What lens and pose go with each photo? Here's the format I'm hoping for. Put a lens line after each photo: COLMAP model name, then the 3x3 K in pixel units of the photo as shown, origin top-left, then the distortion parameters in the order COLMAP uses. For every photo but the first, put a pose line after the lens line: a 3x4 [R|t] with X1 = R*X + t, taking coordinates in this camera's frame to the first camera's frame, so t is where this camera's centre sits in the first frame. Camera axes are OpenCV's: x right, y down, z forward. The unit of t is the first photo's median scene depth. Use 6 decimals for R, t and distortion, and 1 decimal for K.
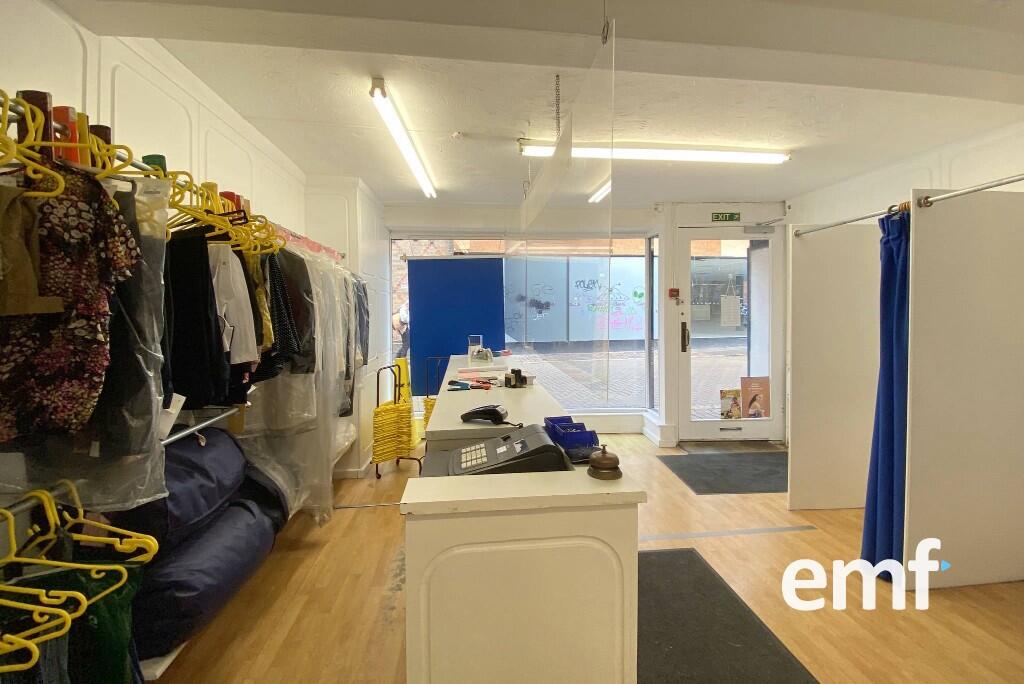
lens RADIAL K [[429.6, 0, 511.3], [0, 429.6, 307.1], [0, 0, 1]] dist [0.060074, -0.000097]
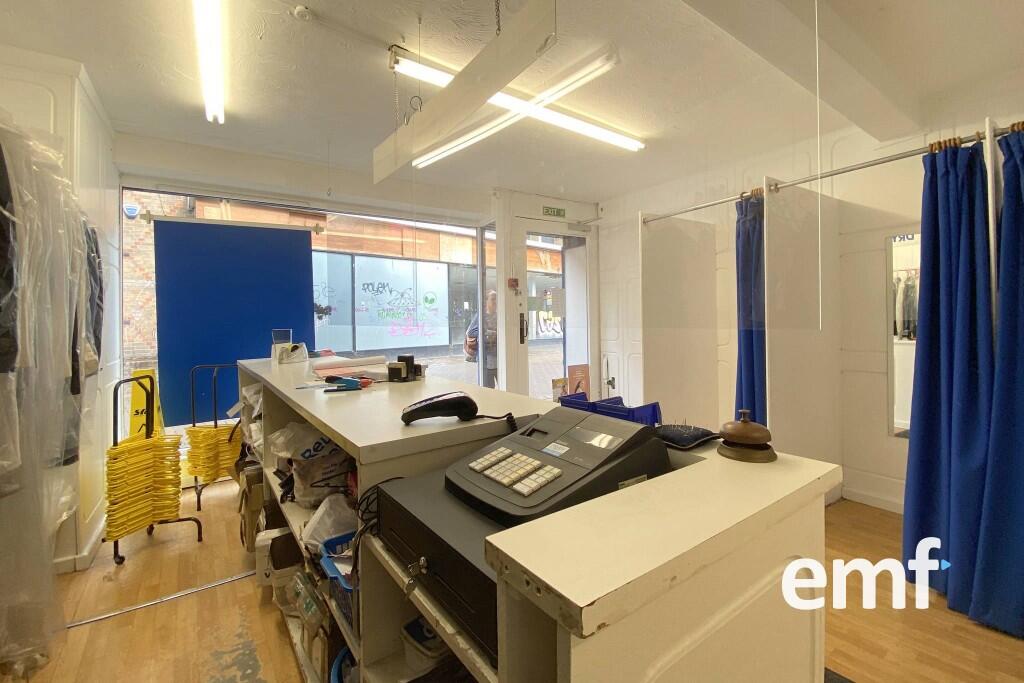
lens RADIAL K [[432.8, 0, 508.3], [0, 432.8, 316.5], [0, 0, 1]] dist [-0.002065, -0.000497]
pose [[0.860438, 0.000876, 0.509555, -0.265851], [0.006036, 0.999911, -0.011911, 0.114768], [-0.509520, 0.013325, 0.860356, 0.384238]]
